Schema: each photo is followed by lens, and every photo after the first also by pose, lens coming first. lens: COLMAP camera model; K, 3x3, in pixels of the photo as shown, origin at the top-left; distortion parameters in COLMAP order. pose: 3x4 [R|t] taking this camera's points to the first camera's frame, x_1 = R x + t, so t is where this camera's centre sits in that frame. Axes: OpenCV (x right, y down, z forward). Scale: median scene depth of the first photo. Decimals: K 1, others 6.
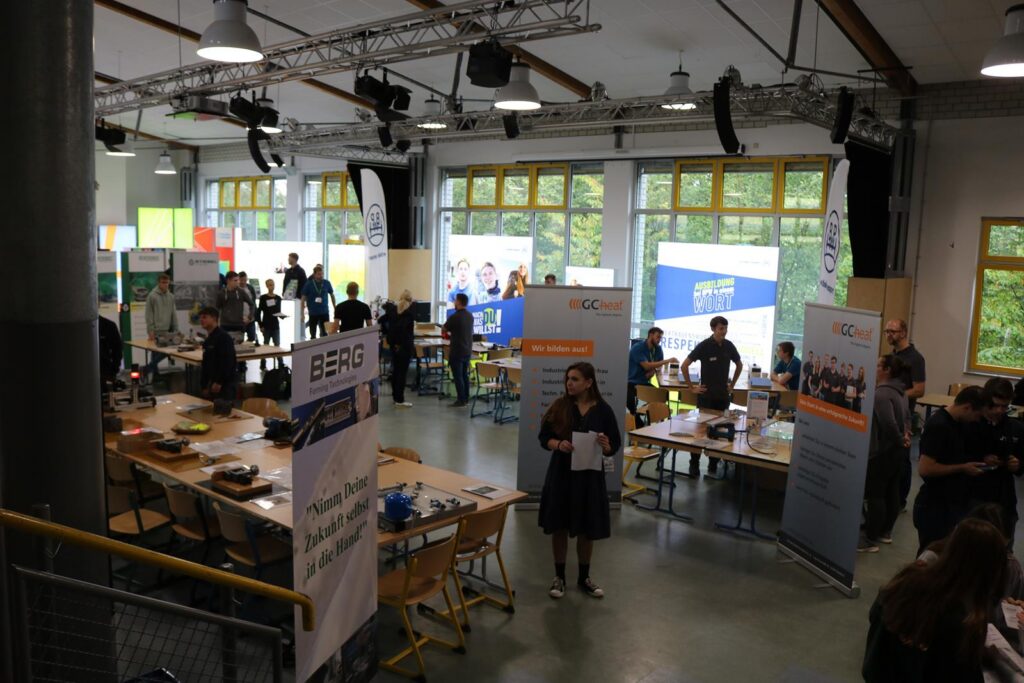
lens RADIAL K [[861.3, 0, 511.6], [0, 861.3, 359.8], [0, 0, 1]] dist [-0.167113, 0.172838]
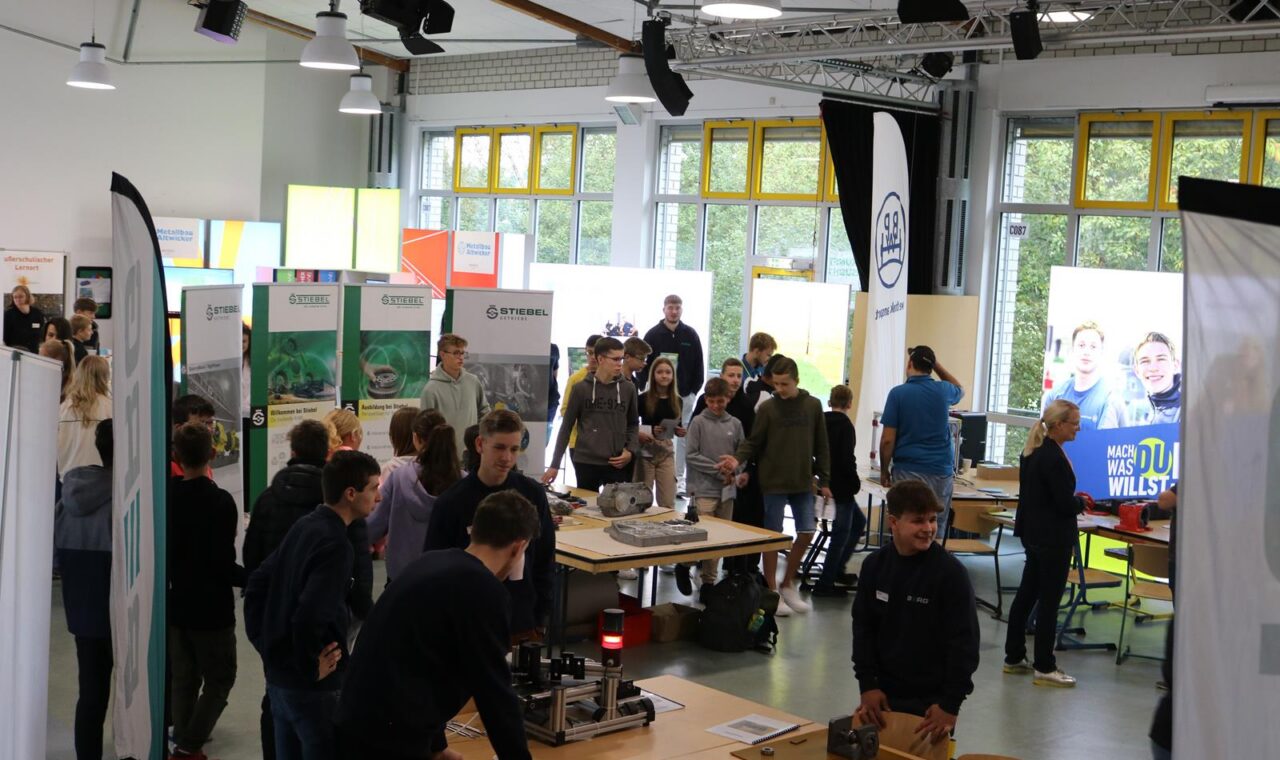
lens RADIAL K [[1649.3, 0, 640.0], [0, 1649.3, 380.0], [0, 0, 1]] dist [-0.061211, 0.029362]
pose [[0.992430, 0.030212, -0.119039, -0.182709], [-0.037974, 0.997260, -0.063486, -0.026102], [0.116795, 0.067525, 0.990858, 0.143699]]
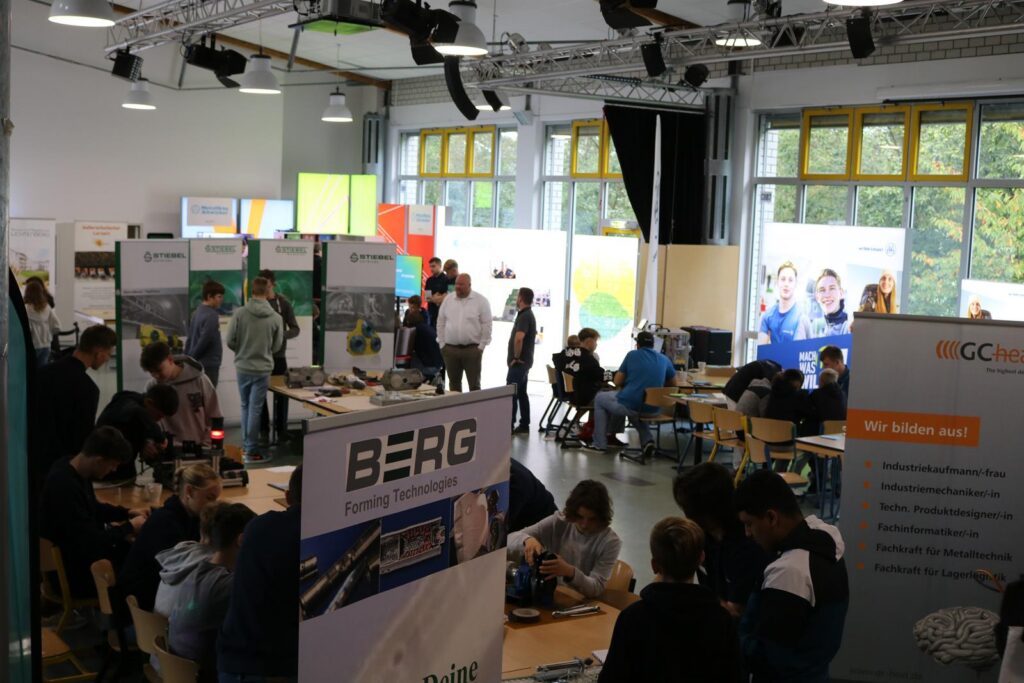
lens RADIAL K [[1344.2, 0, 512.0], [0, 1344.2, 341.5], [0, 0, 1]] dist [-0.038646, -0.012306]
pose [[0.960157, 0.033708, -0.277419, 0.021404], [-0.049014, 0.997624, -0.048422, -0.007065], [0.275128, 0.060091, 0.959528, 0.045454]]
